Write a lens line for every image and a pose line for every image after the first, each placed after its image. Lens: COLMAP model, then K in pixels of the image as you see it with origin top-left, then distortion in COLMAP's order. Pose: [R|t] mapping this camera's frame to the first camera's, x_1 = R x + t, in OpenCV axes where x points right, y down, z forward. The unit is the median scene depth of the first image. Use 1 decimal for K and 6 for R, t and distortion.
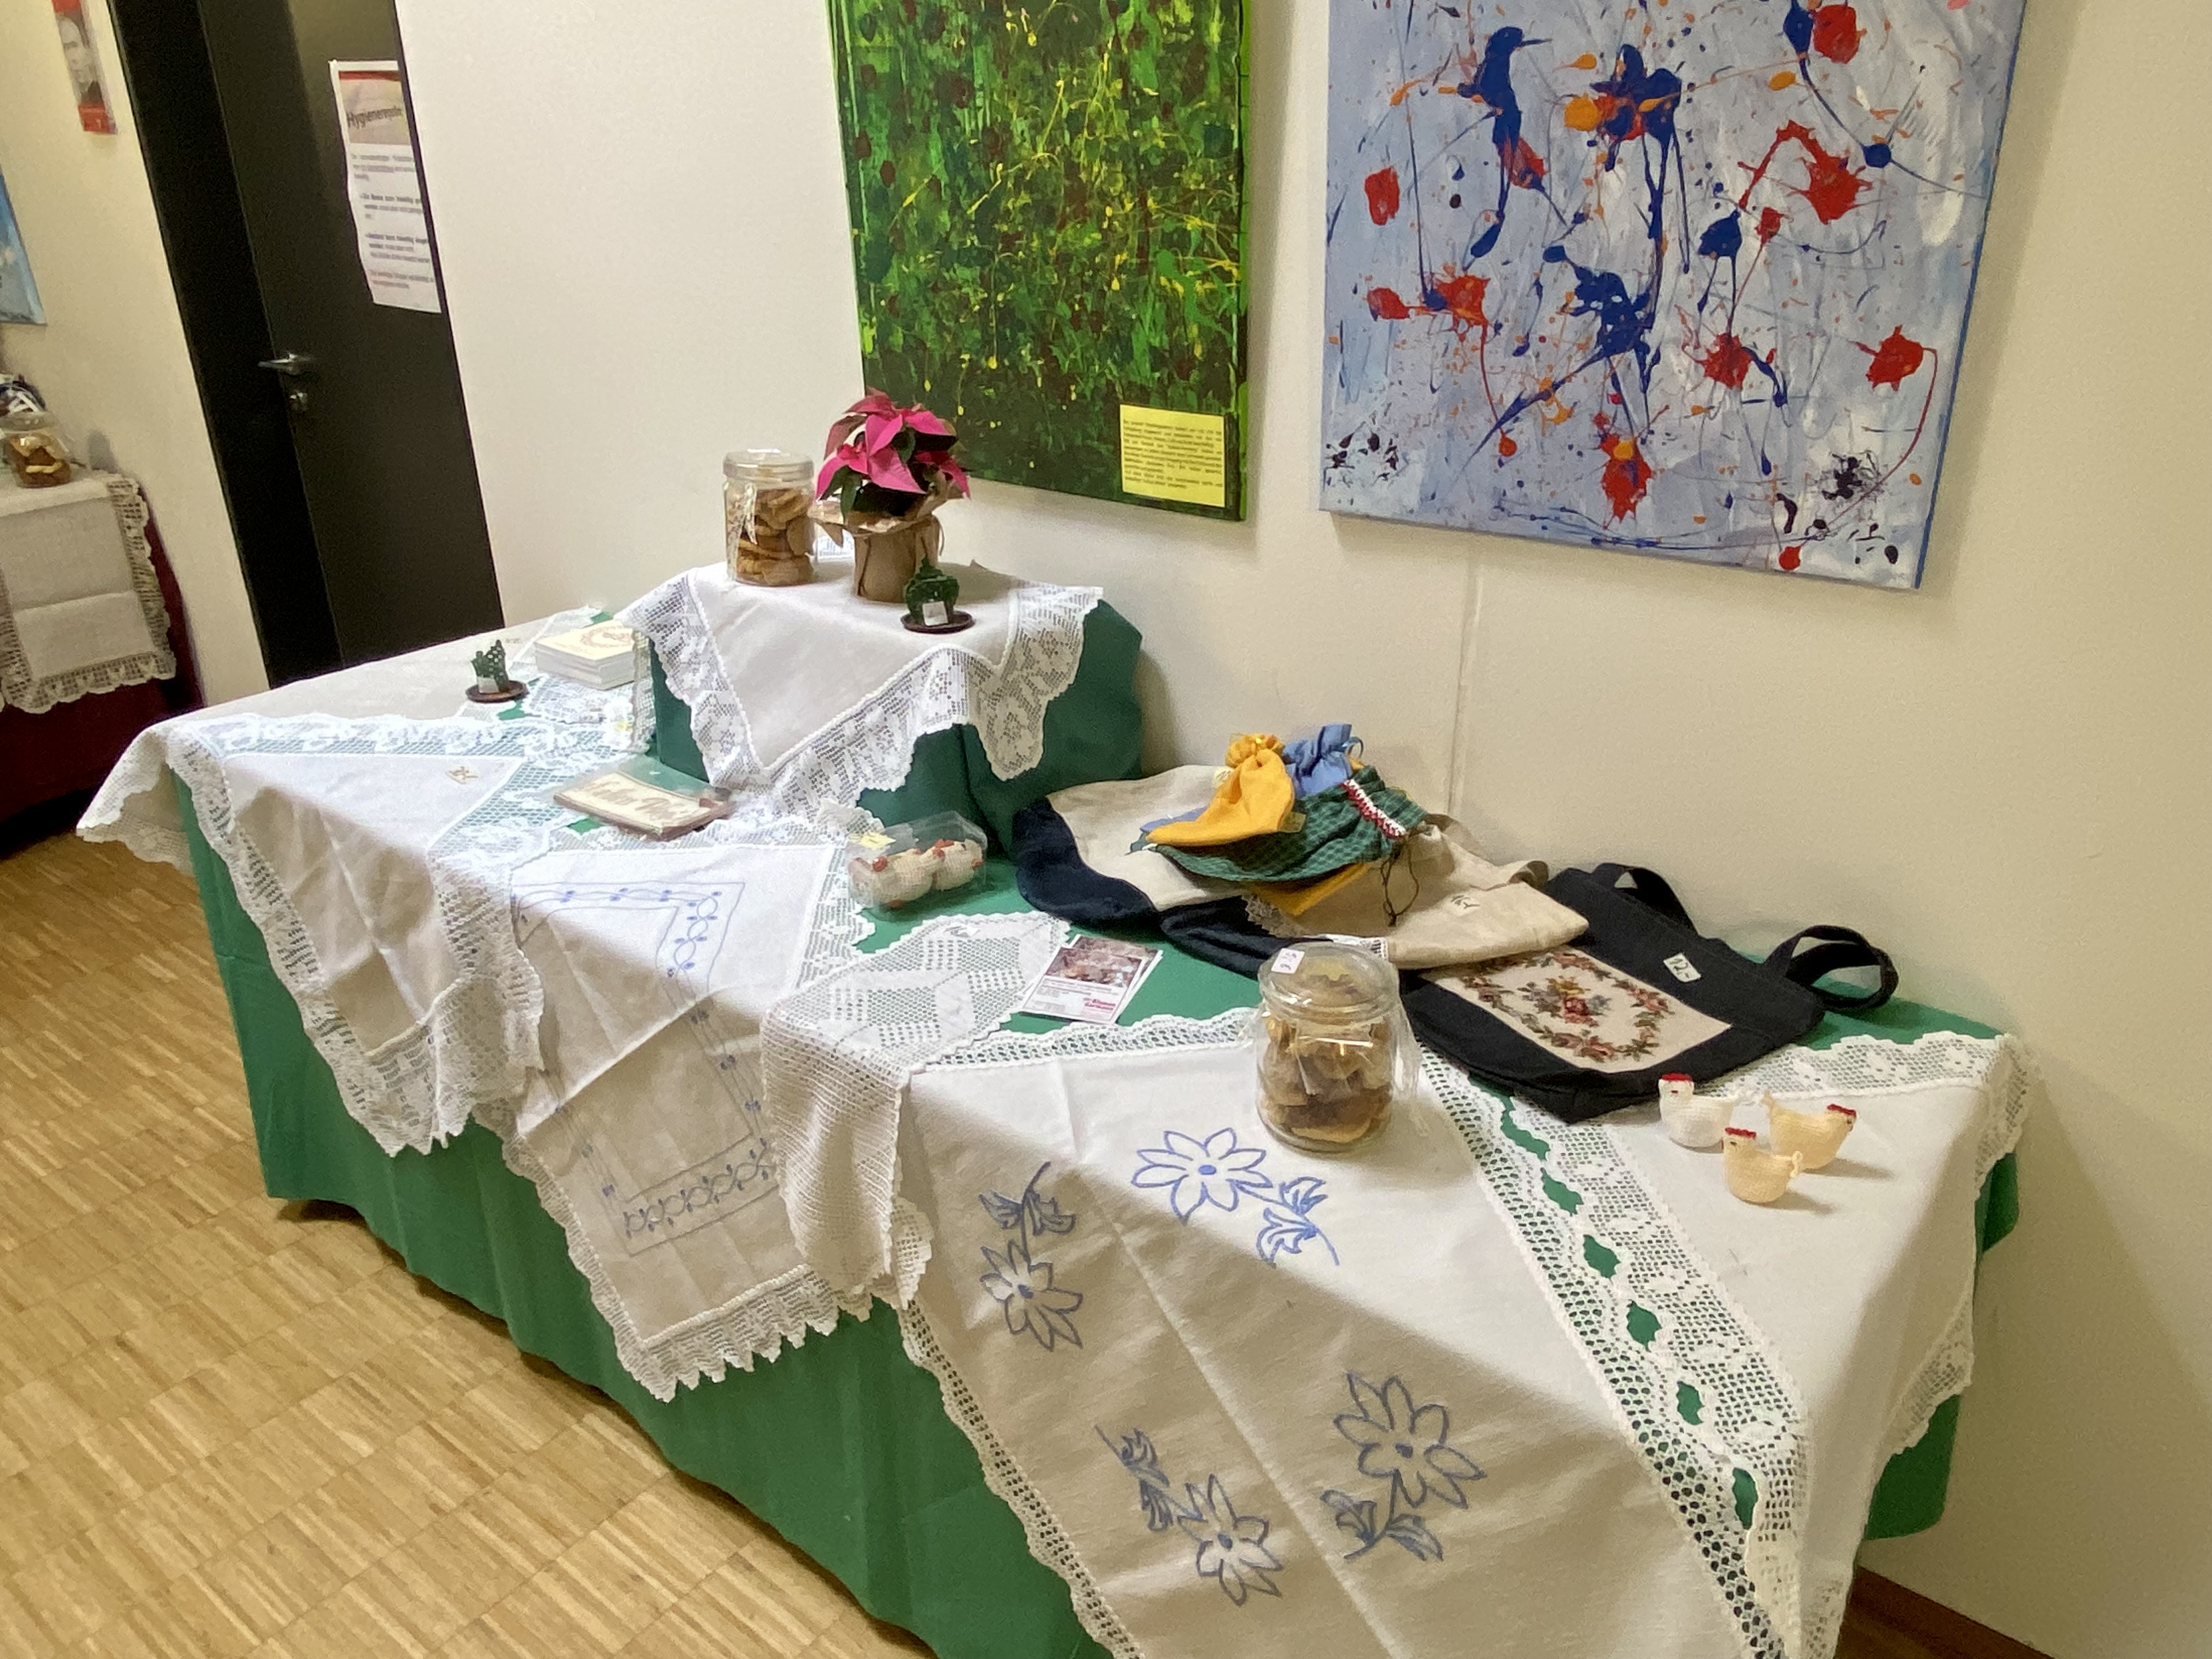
lens RADIAL K [[1576.0, 0, 1106.0], [0, 1576.0, 829.5], [0, 0, 1]] dist [0.122005, -0.184753]
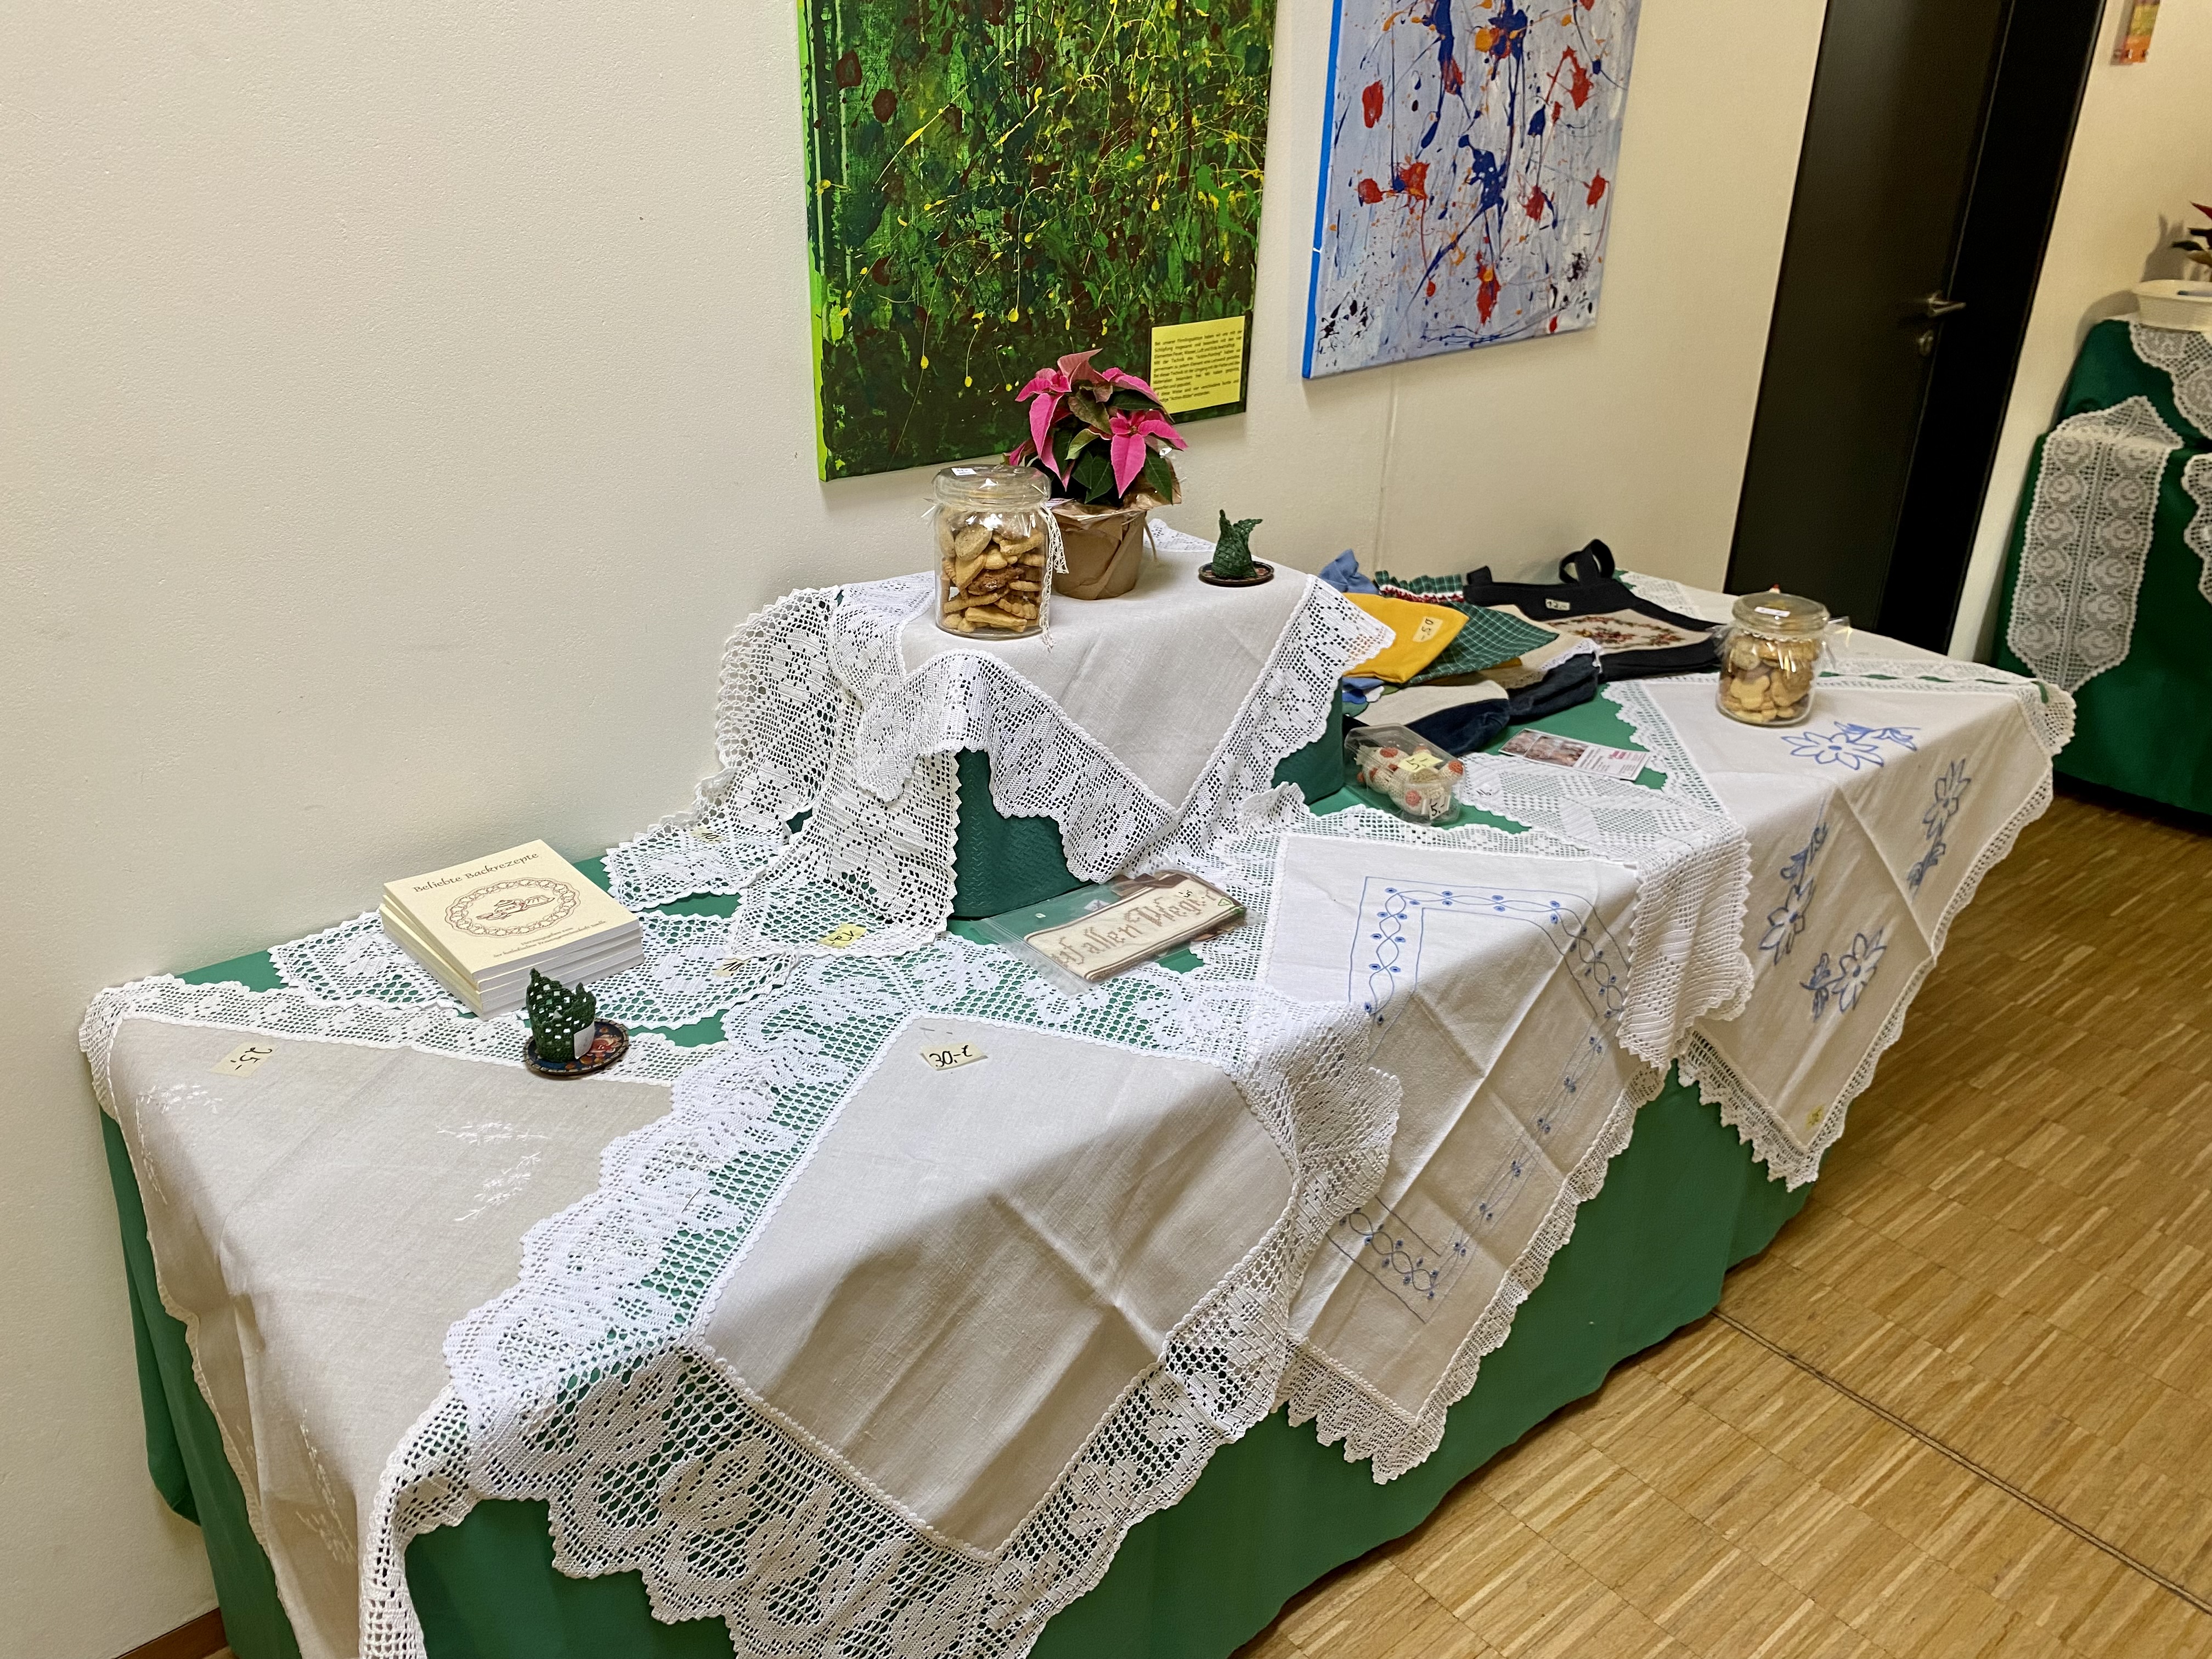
lens RADIAL K [[1683.4, 0, 1106.0], [0, 1683.4, 829.5], [0, 0, 1]] dist [0.078417, -0.165774]
pose [[0.206453, -0.406206, 0.890154, -1.157584], [0.392504, 0.867728, 0.304939, -0.359152], [-0.896280, 0.286434, 0.338582, 0.829637]]
